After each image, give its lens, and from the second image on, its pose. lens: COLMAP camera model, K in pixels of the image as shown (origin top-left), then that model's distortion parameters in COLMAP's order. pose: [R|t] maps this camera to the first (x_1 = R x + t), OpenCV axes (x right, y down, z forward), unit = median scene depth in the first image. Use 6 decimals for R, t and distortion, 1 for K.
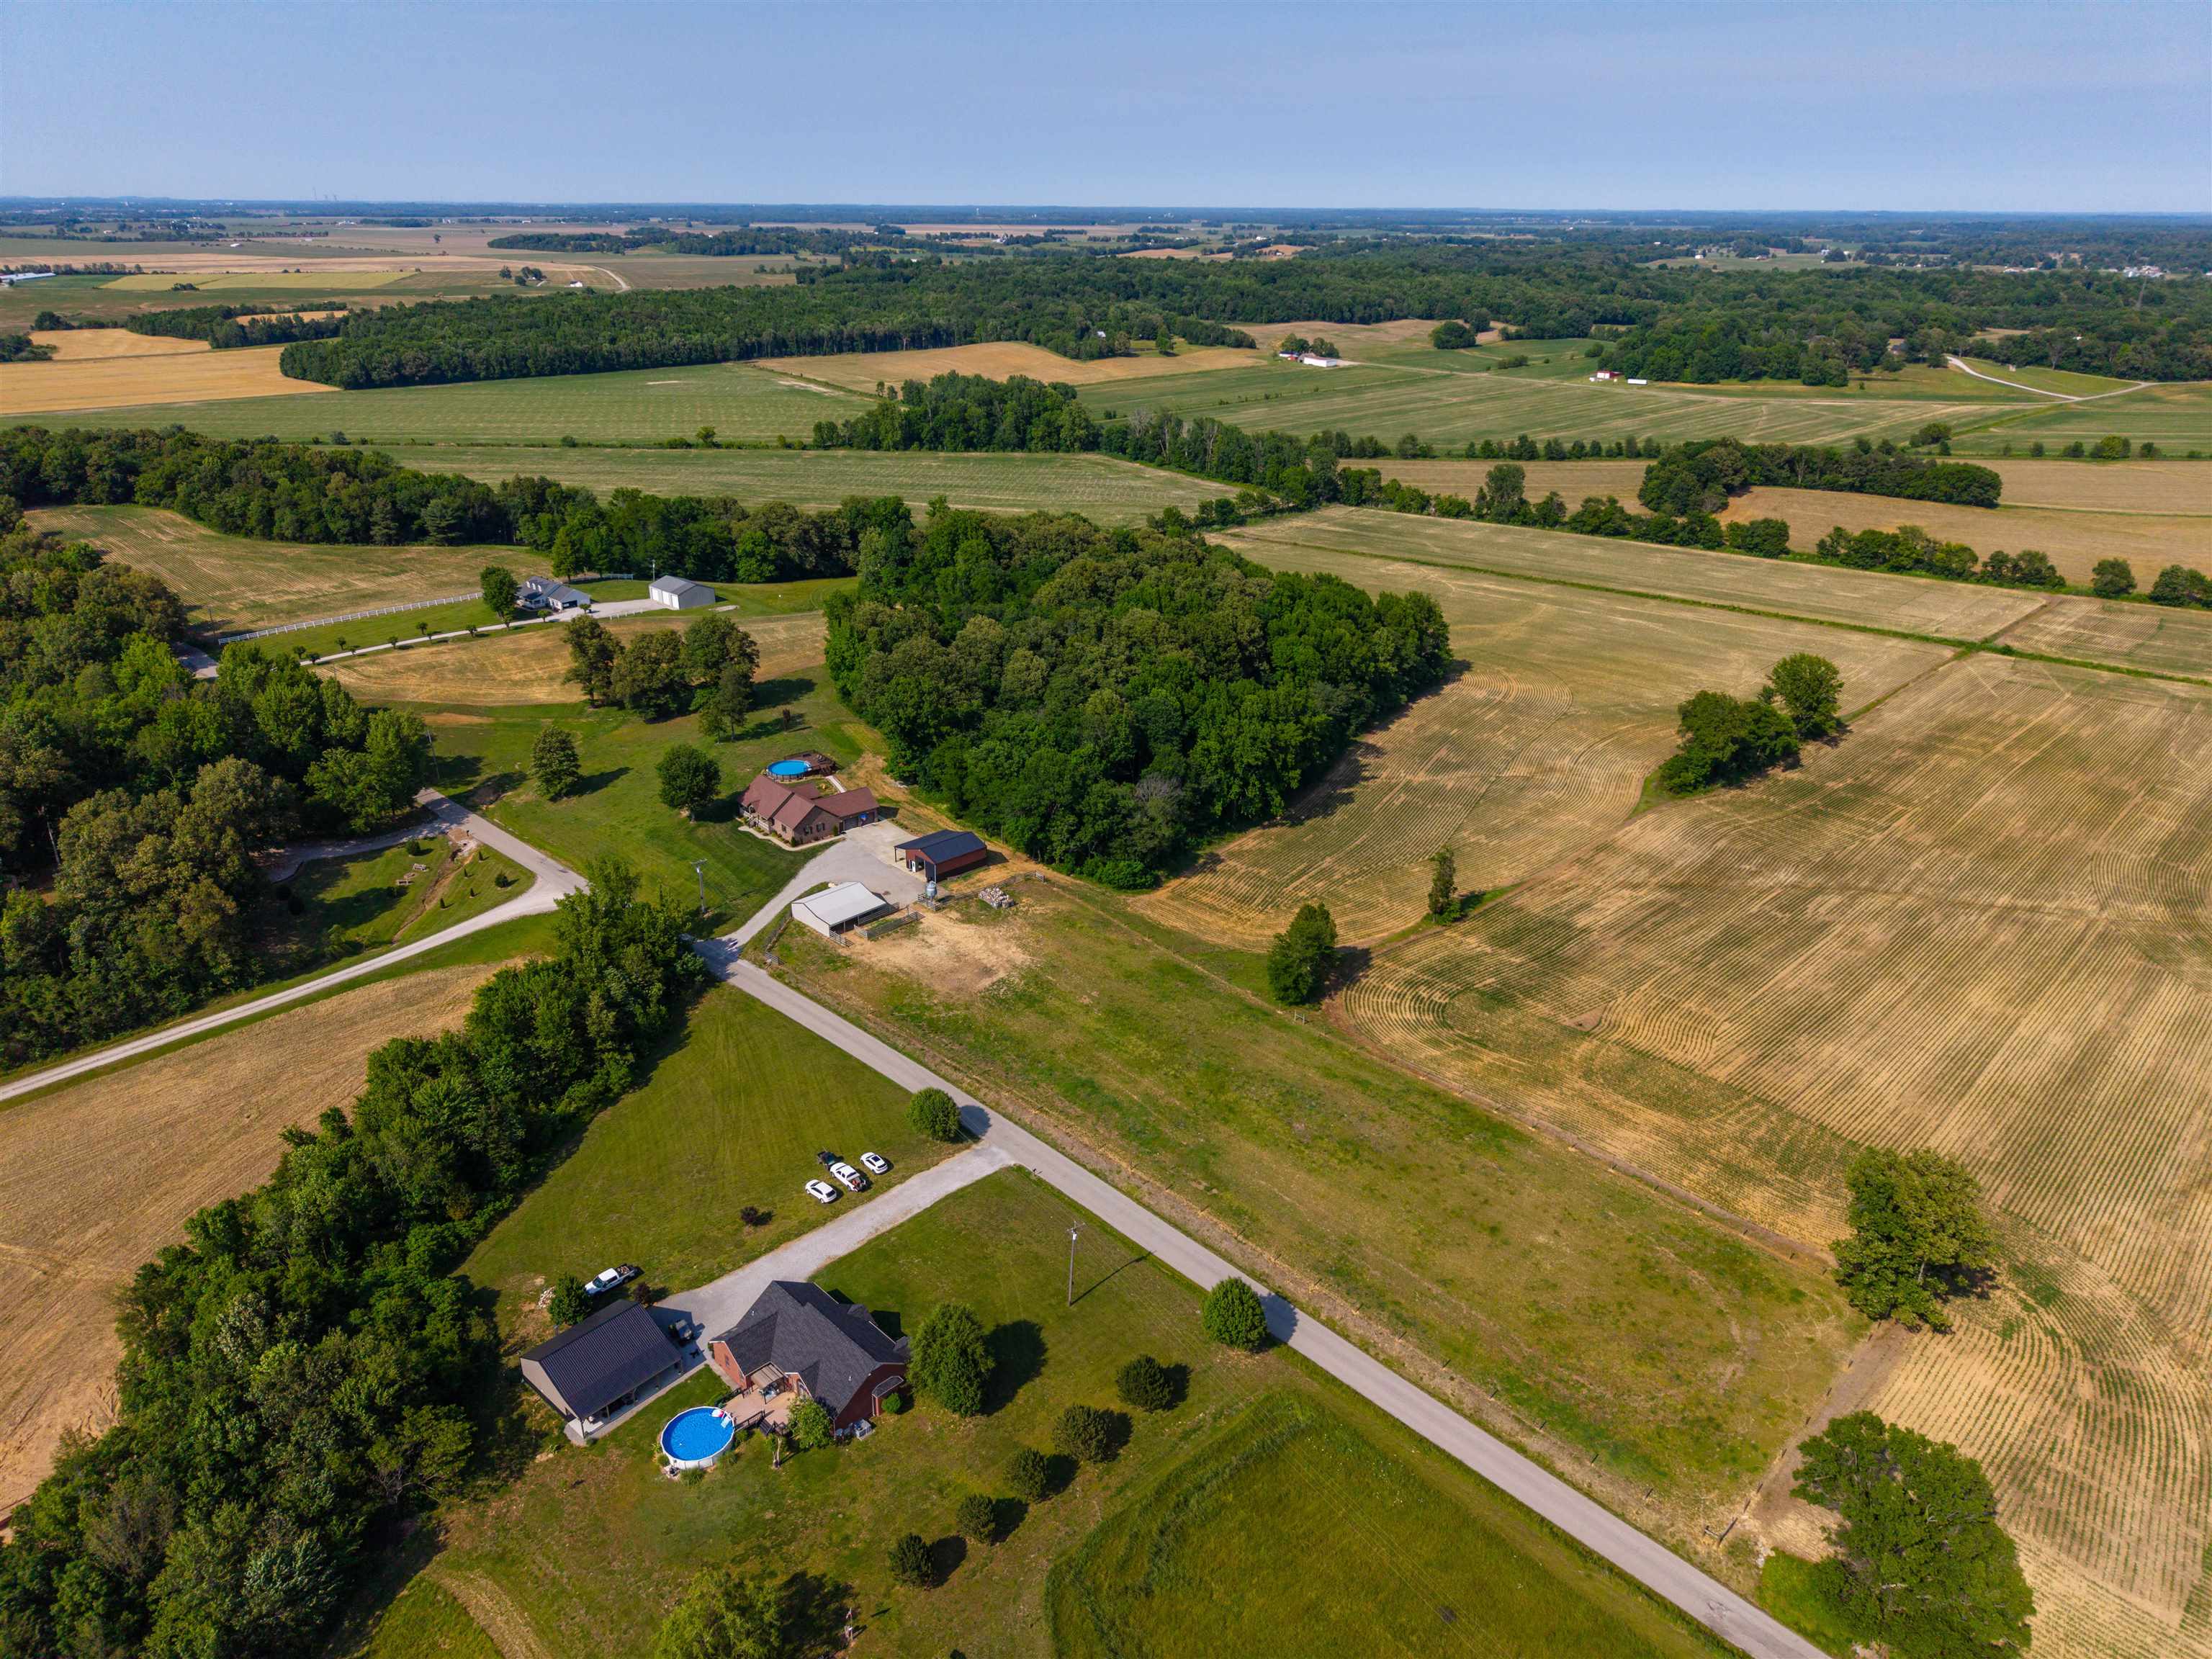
lens RADIAL K [[1505.3, 0, 1105.8], [0, 1505.3, 784.7], [0, 0, 1]] dist [0.014694, -0.012674]
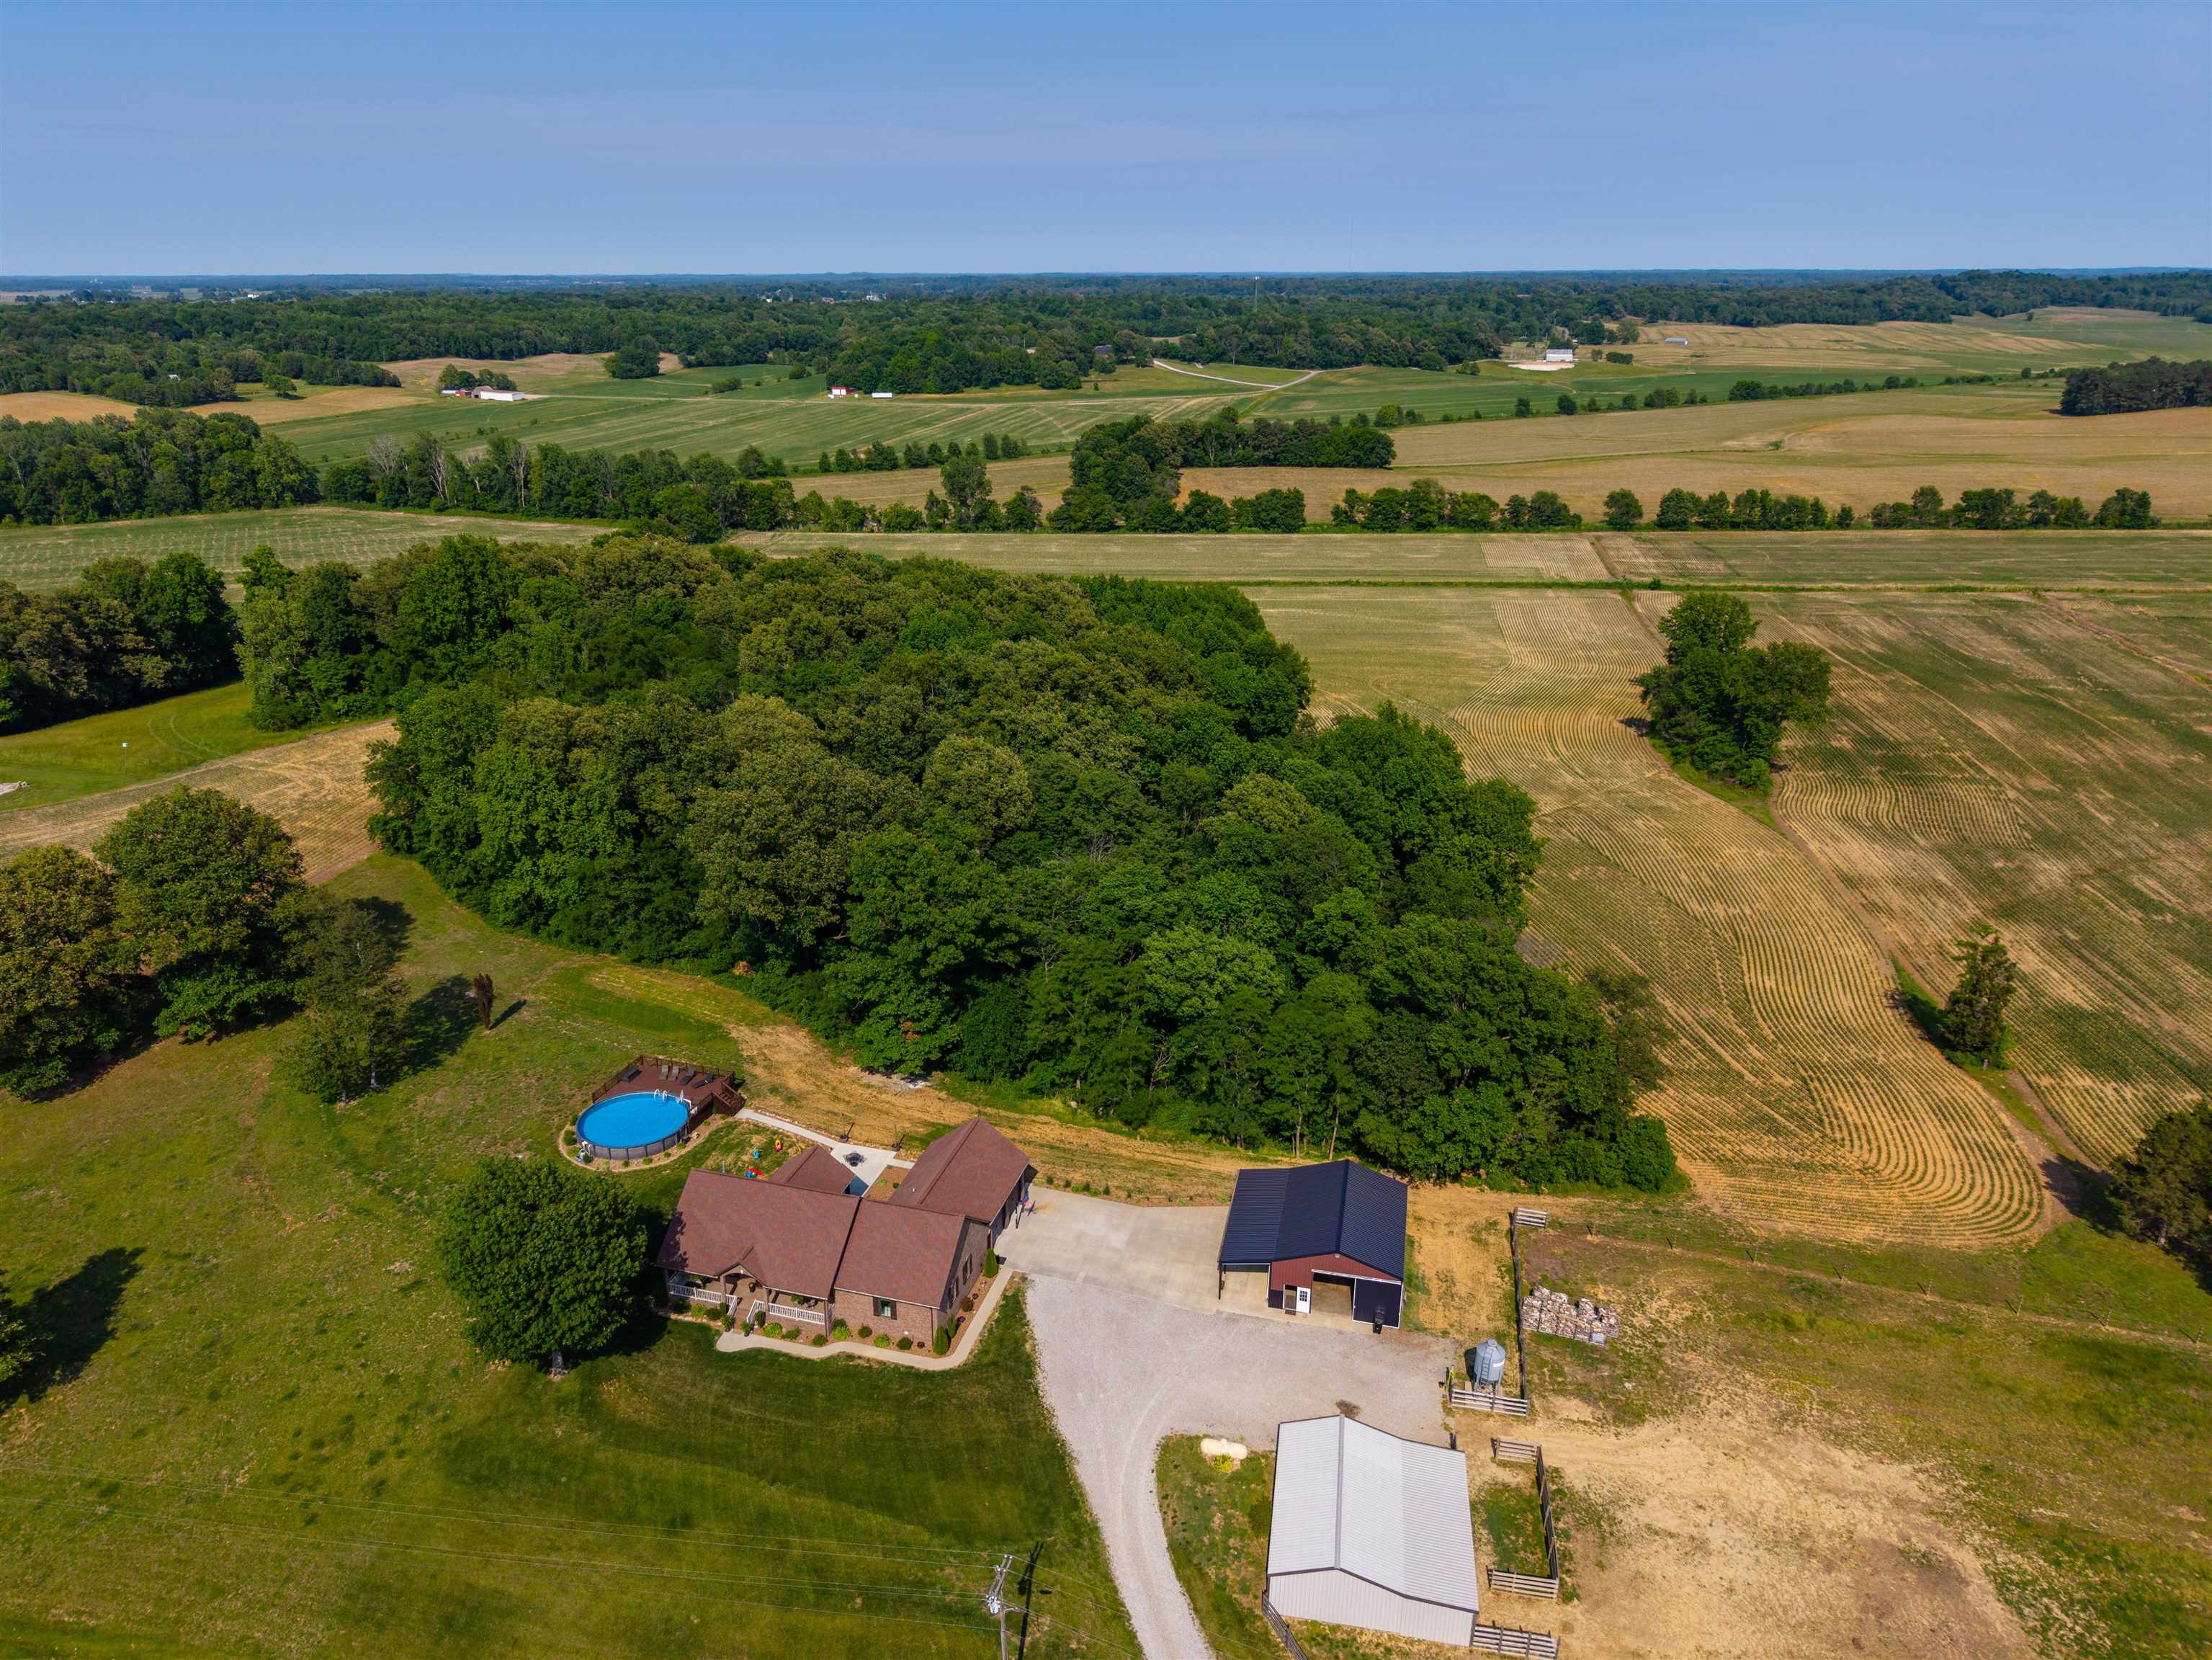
lens RADIAL K [[1543.6, 0, 1054.1], [0, 1543.6, 835.1], [0, 0, 1]] dist [0.030507, -0.030463]
pose [[0.838287, -0.195740, 0.508881, -0.191663], [0.205993, 0.977861, 0.036797, -0.047123], [-0.504818, 0.073979, 0.860050, 0.365810]]
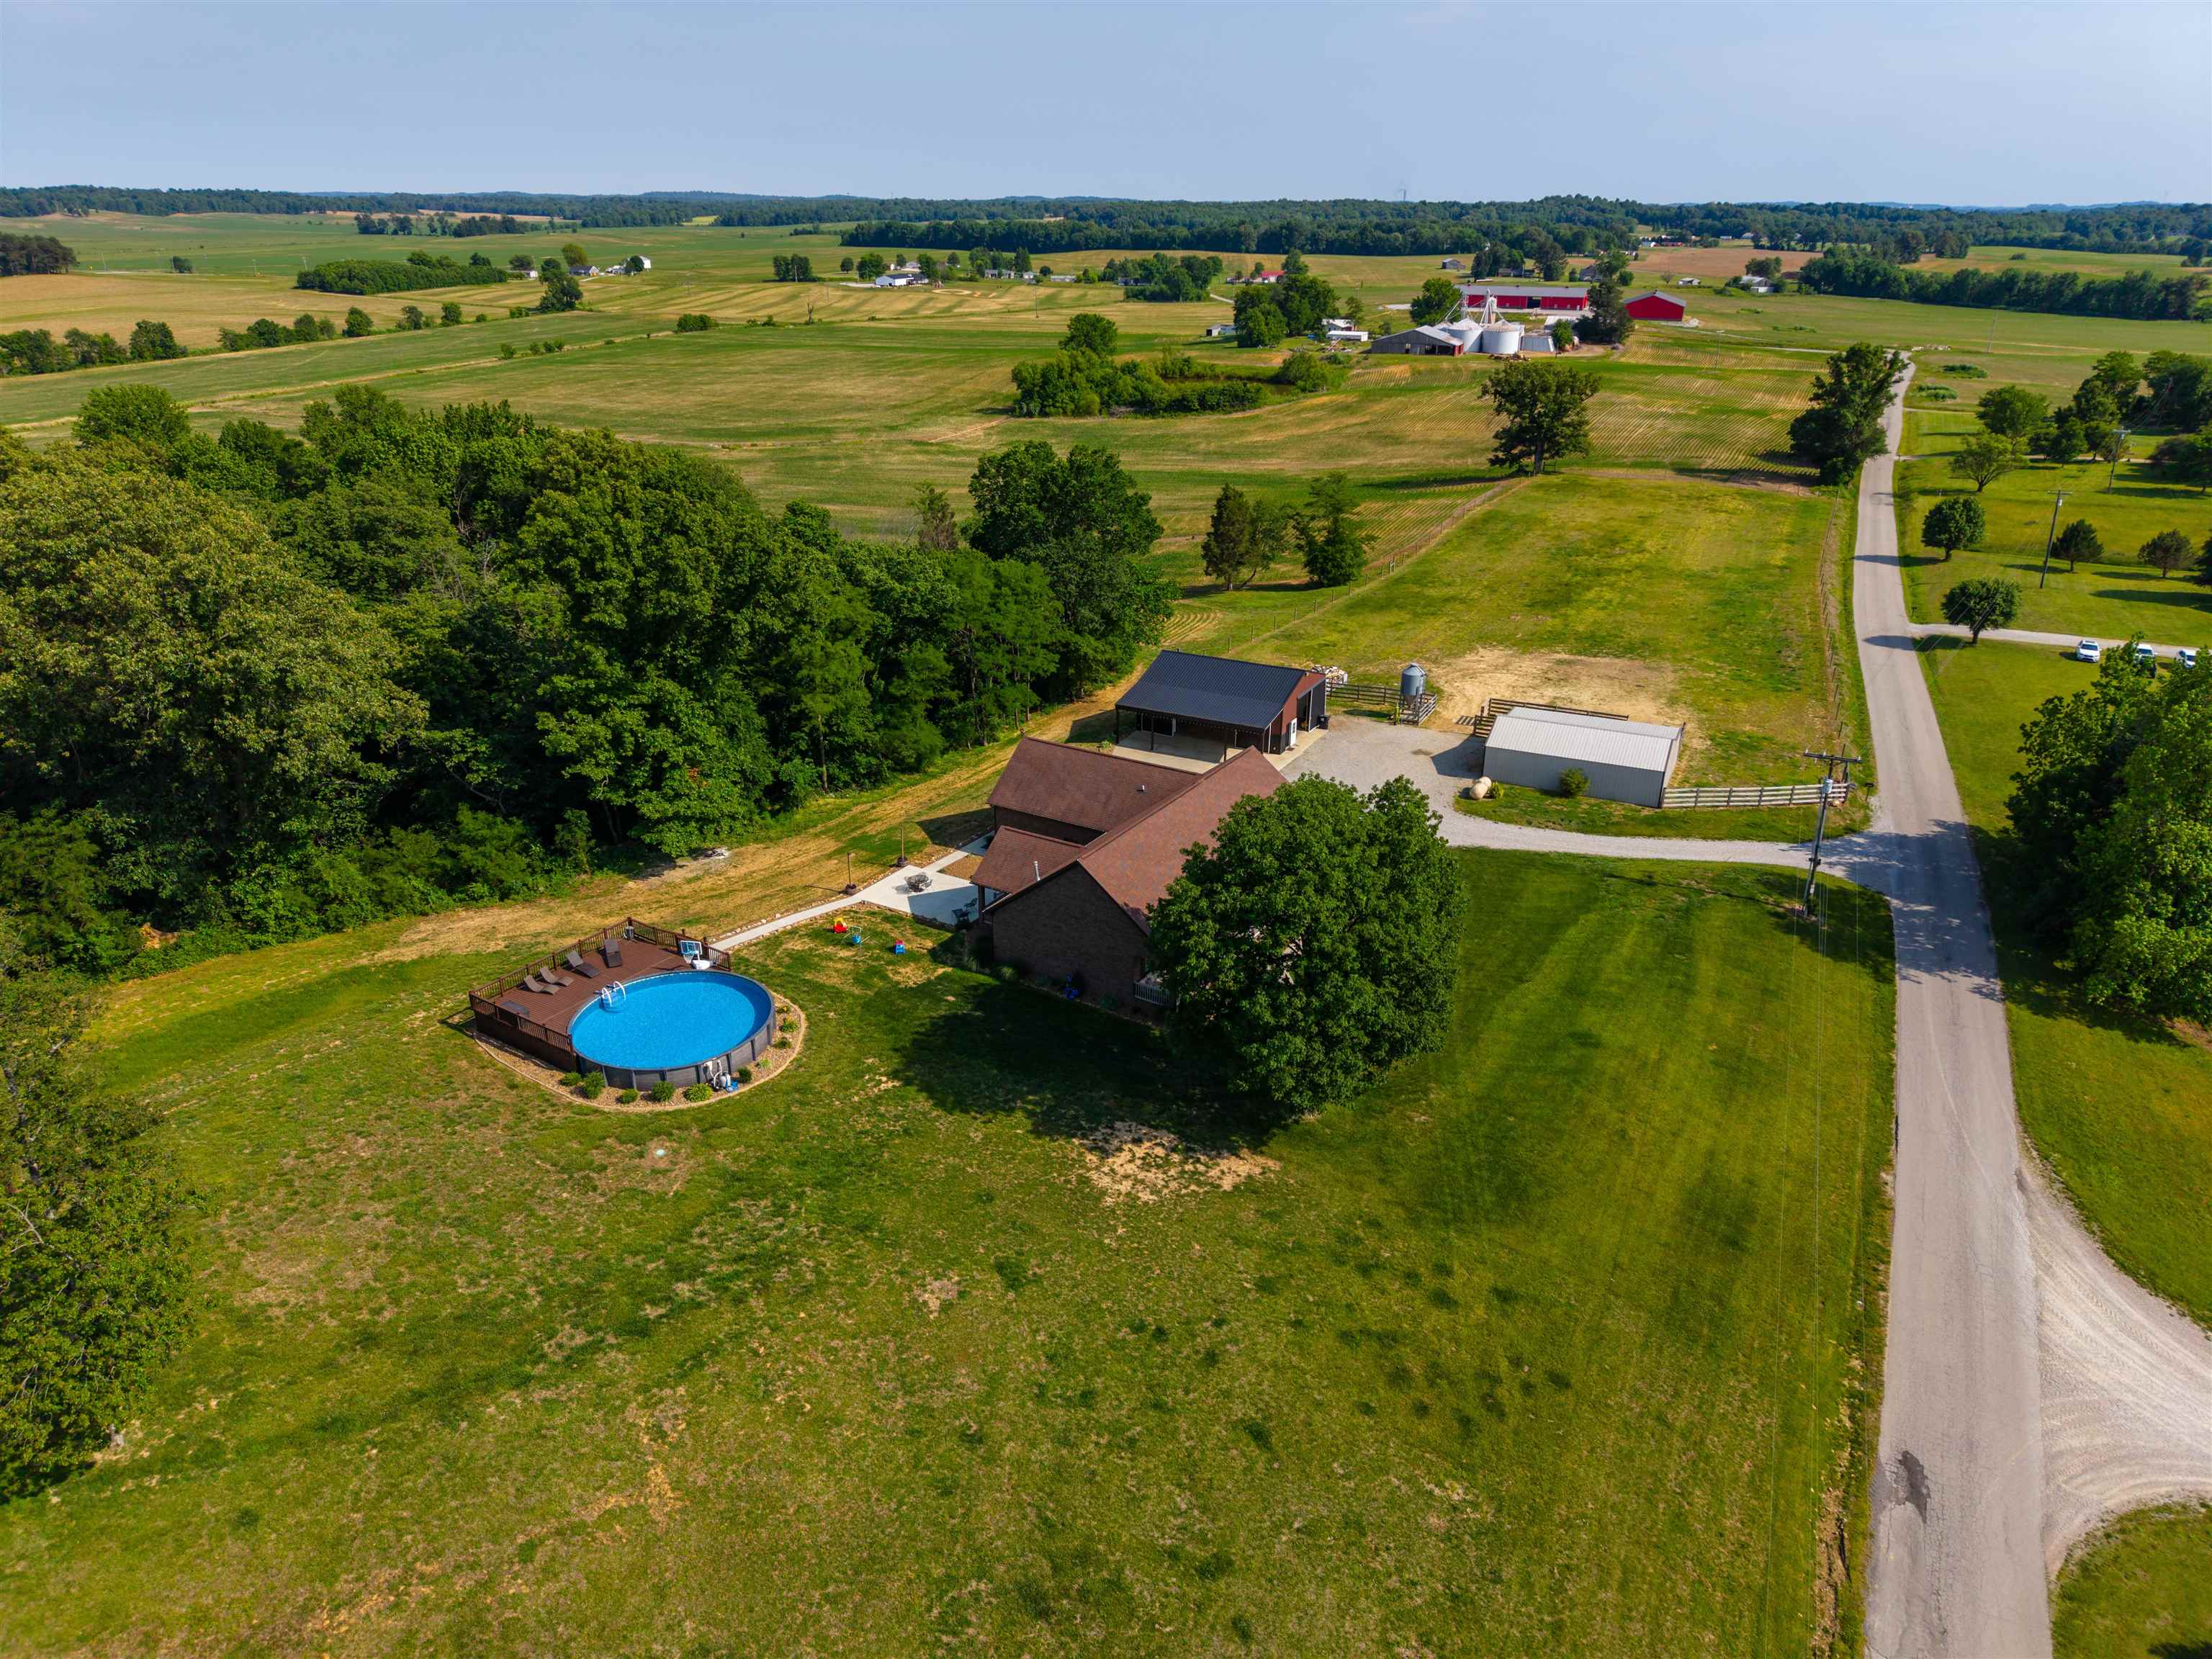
lens RADIAL K [[1505.3, 0, 1105.8], [0, 1505.3, 784.7], [0, 0, 1]] dist [0.014694, -0.012674]
pose [[-0.325923, -0.349607, 0.878378, -0.254888], [0.336759, 0.825235, 0.453410, -0.072878], [-0.883384, 0.443579, -0.151230, 0.595196]]
